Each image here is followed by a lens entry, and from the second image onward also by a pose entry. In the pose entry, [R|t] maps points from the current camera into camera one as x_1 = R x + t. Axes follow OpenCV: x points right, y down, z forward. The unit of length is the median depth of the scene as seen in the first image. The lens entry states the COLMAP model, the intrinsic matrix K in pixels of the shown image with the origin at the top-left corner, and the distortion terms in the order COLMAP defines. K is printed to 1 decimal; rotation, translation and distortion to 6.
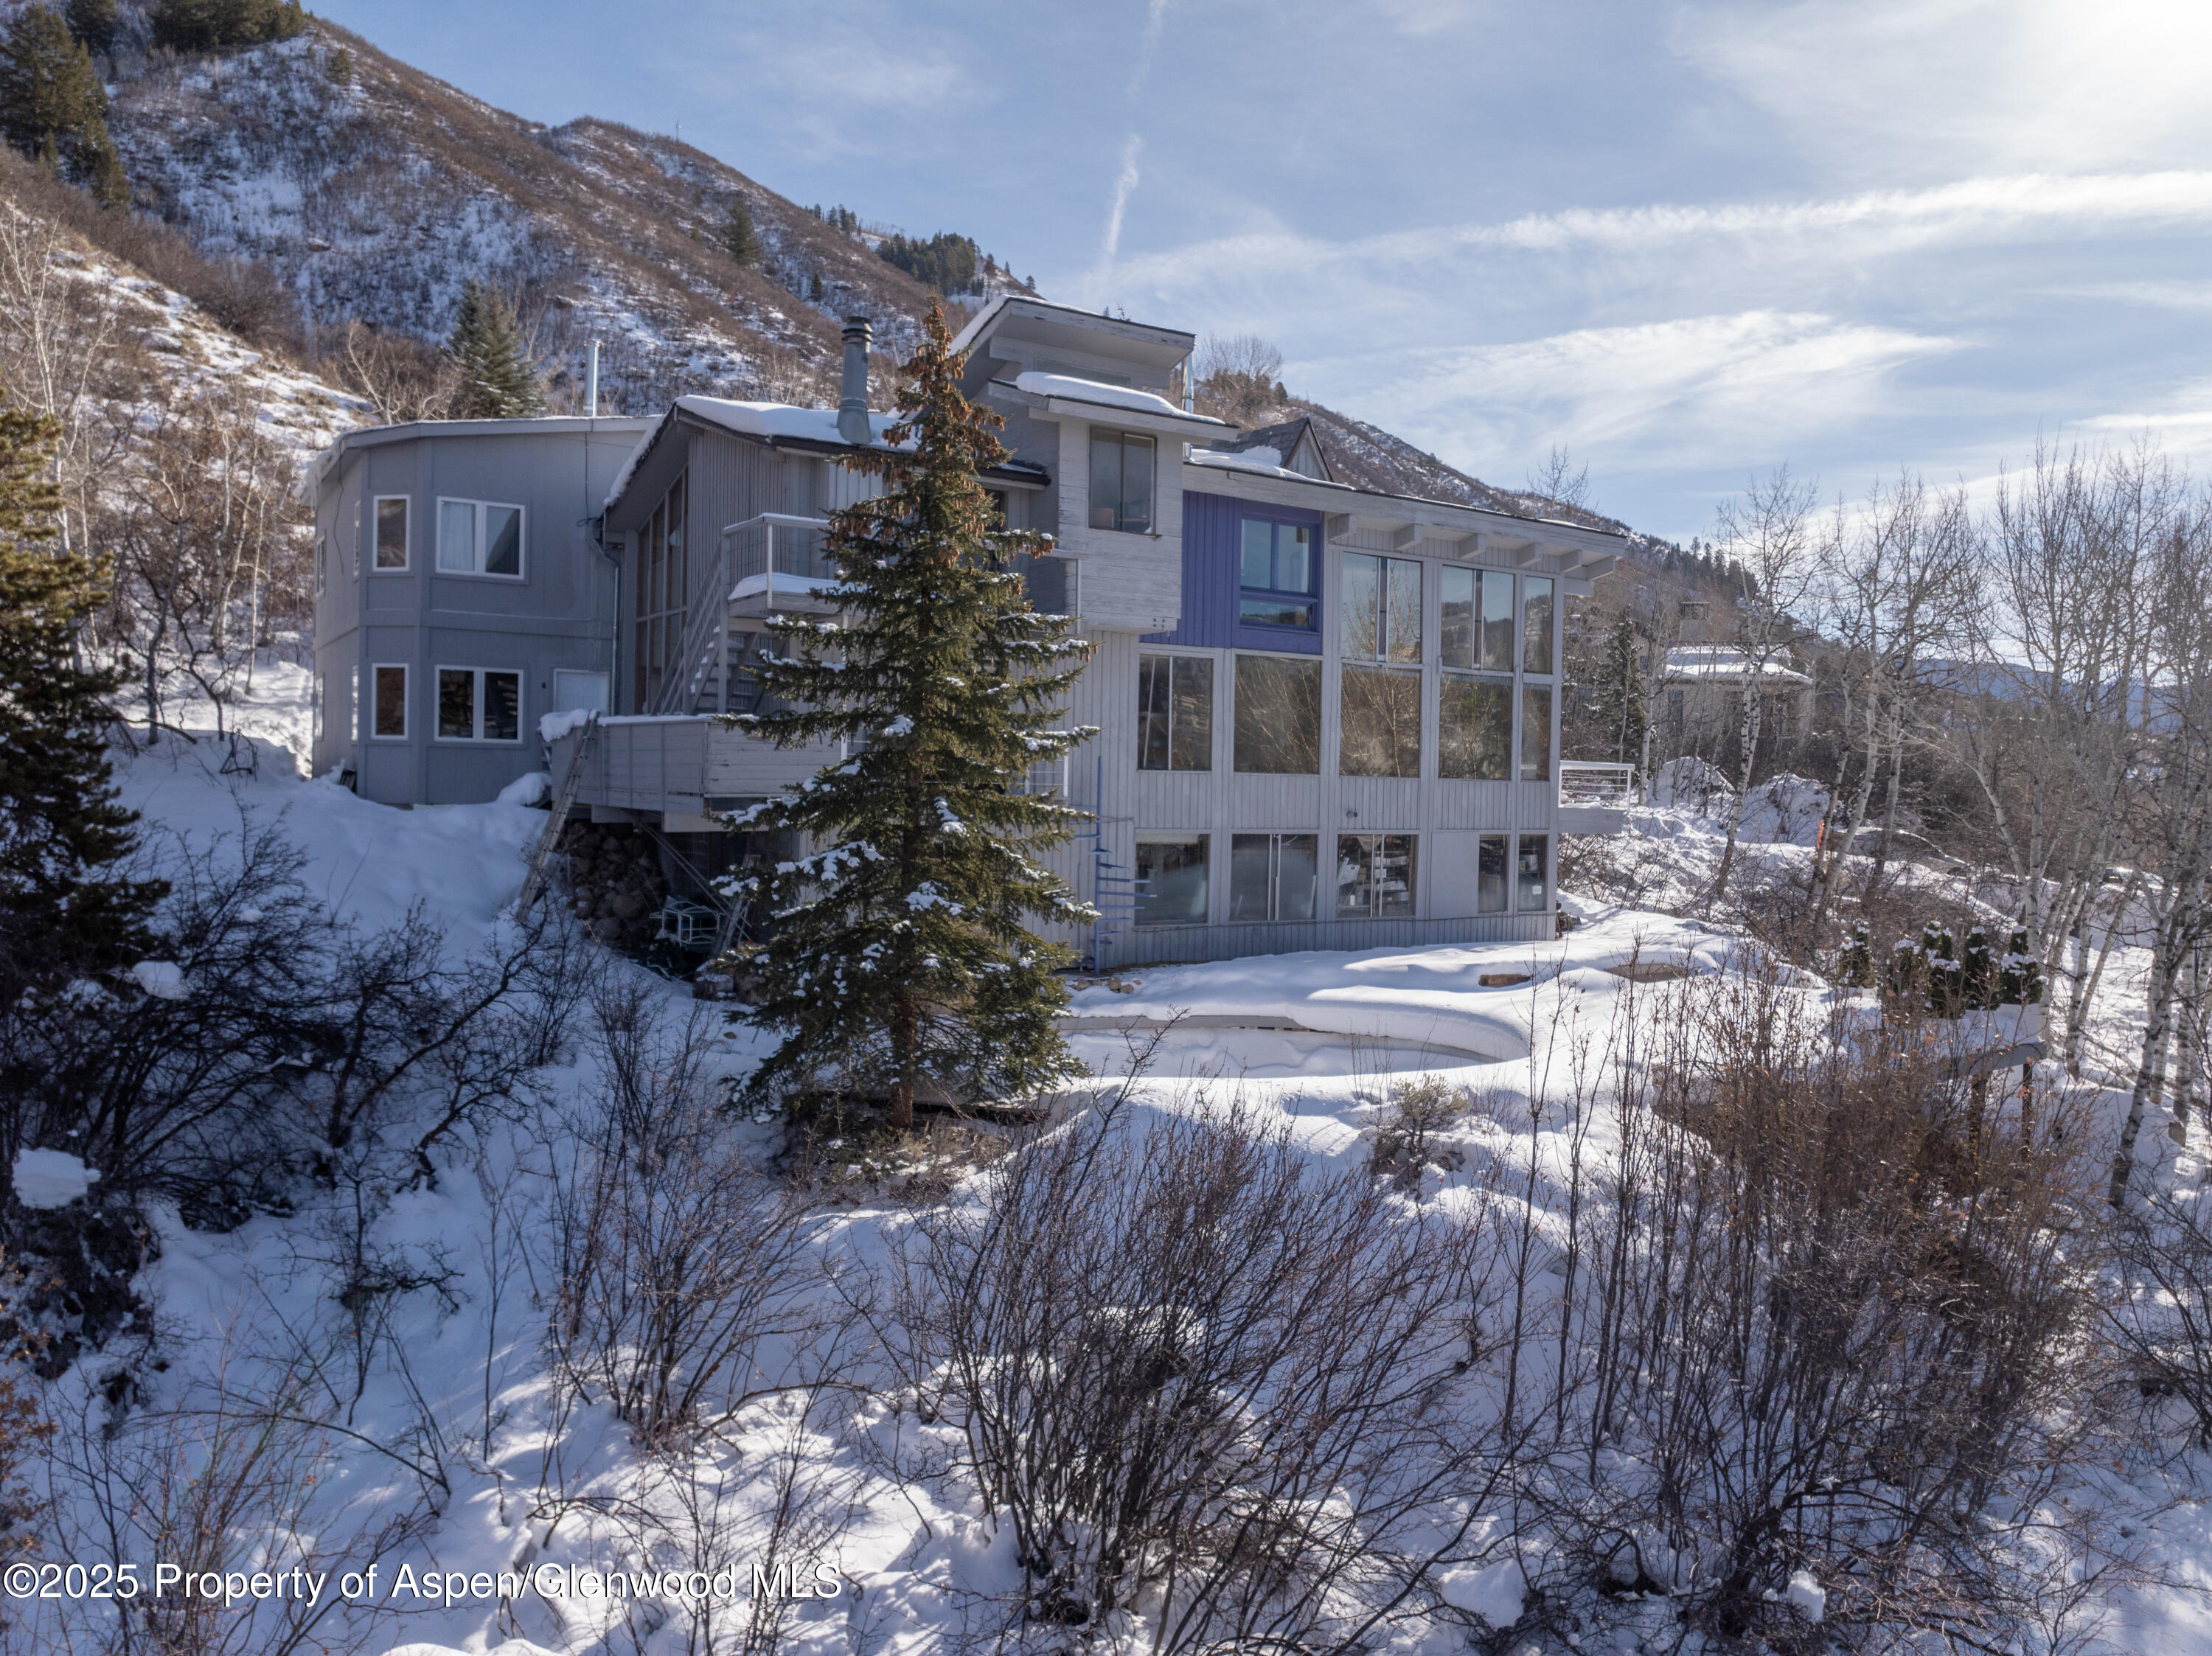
lens RADIAL K [[1546.5, 0, 1088.8], [0, 1546.5, 831.7], [0, 0, 1]] dist [-0.049178, 0.019681]
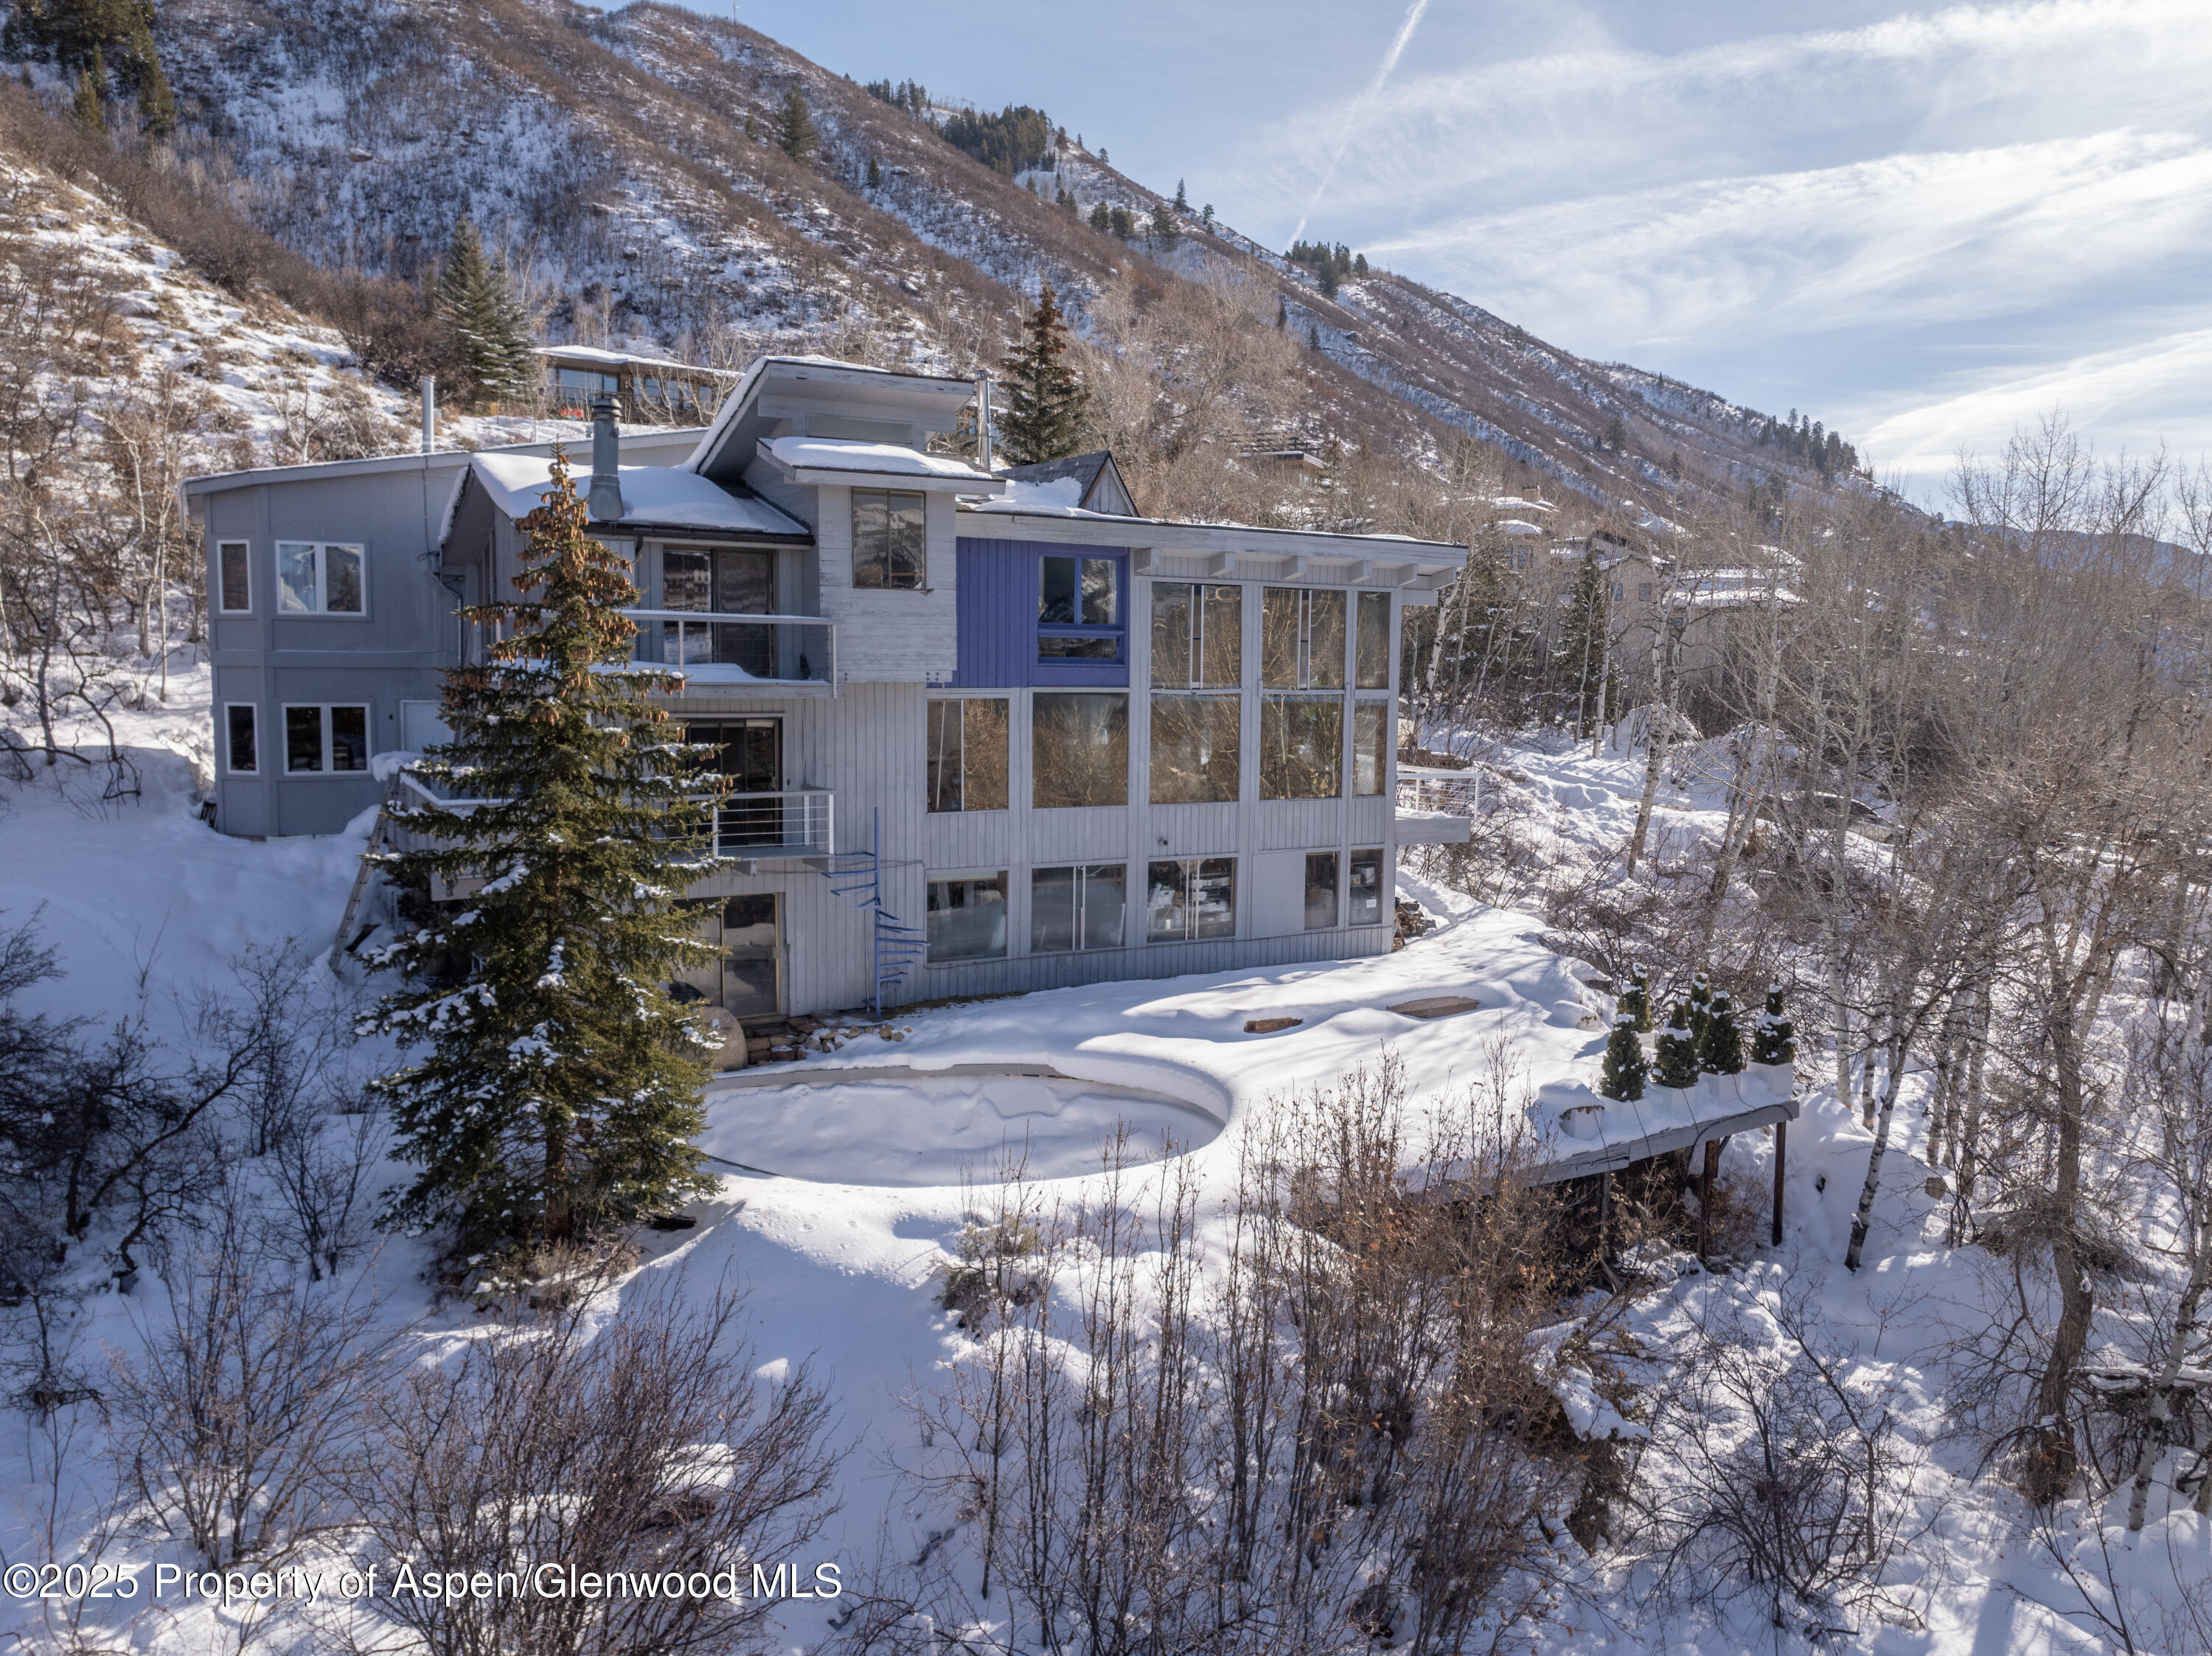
lens RADIAL K [[1546.5, 0, 1118.4], [0, 1546.5, 814.5], [0, 0, 1]] dist [-0.049178, 0.019681]
pose [[0.998608, -0.003103, -0.052655, 0.118082], [0.006993, 0.997244, 0.073864, -0.063335], [0.052281, -0.074129, 0.995877, -0.006237]]
